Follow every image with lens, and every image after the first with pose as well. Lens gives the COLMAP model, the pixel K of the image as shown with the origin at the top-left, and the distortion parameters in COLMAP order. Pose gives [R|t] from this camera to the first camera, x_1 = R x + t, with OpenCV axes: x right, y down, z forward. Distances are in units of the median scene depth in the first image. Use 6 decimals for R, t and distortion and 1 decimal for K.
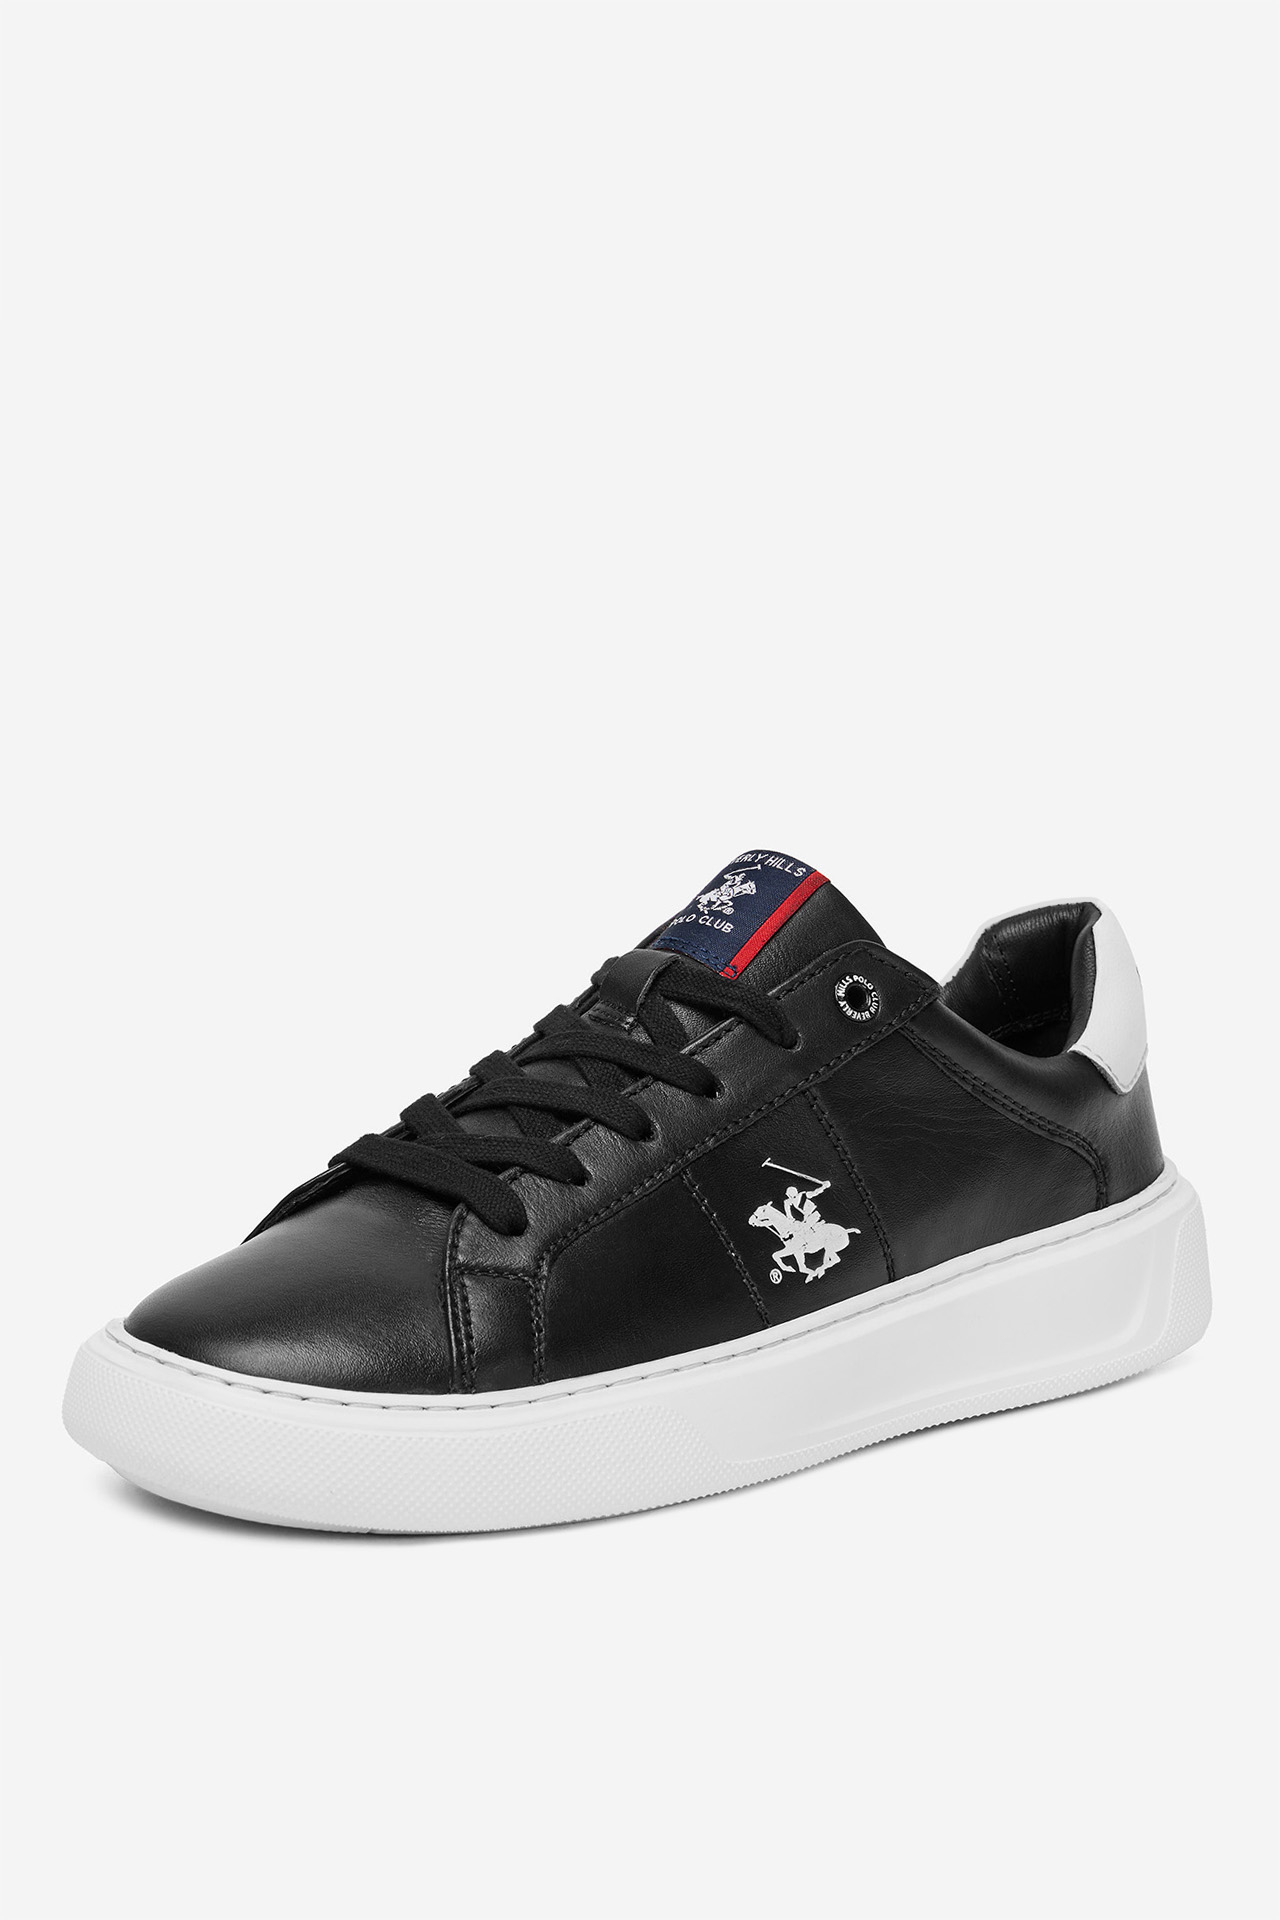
lens RADIAL K [[5463.3, 0, 640.9], [0, 5463.3, 958.3], [0, 0, 1]] dist [0.120011, 0.000000]
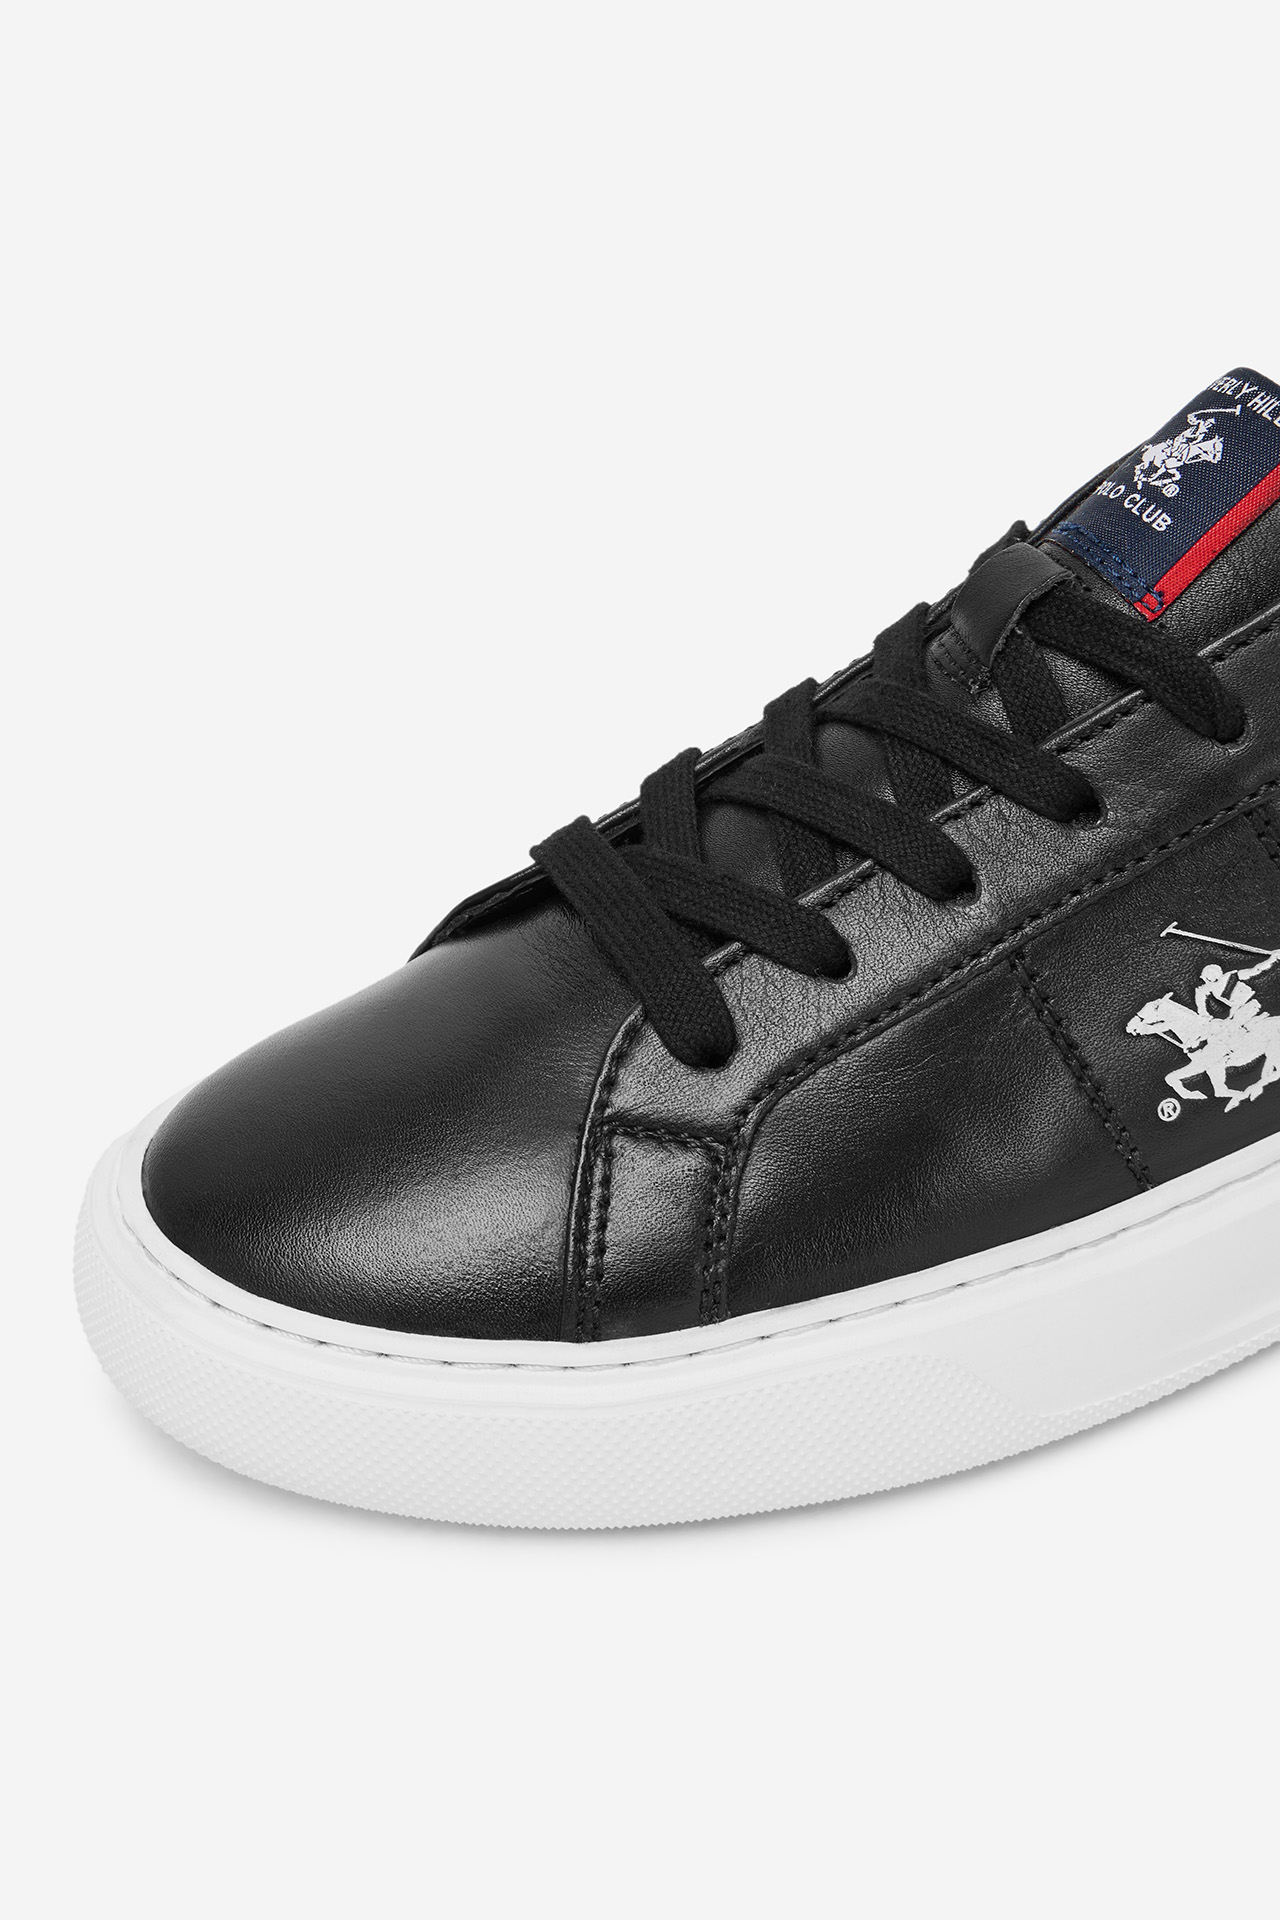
lens RADIAL K [[3847.4, 0, 641.3], [0, 3847.4, 963.6], [0, 0, 1]] dist [-0.161741, 0.000000]
pose [[0.939225, 0.108636, -0.325659, 0.109430], [0.005741, 0.943508, 0.331301, -0.104721], [0.343253, -0.313036, 0.885543, 0.586956]]
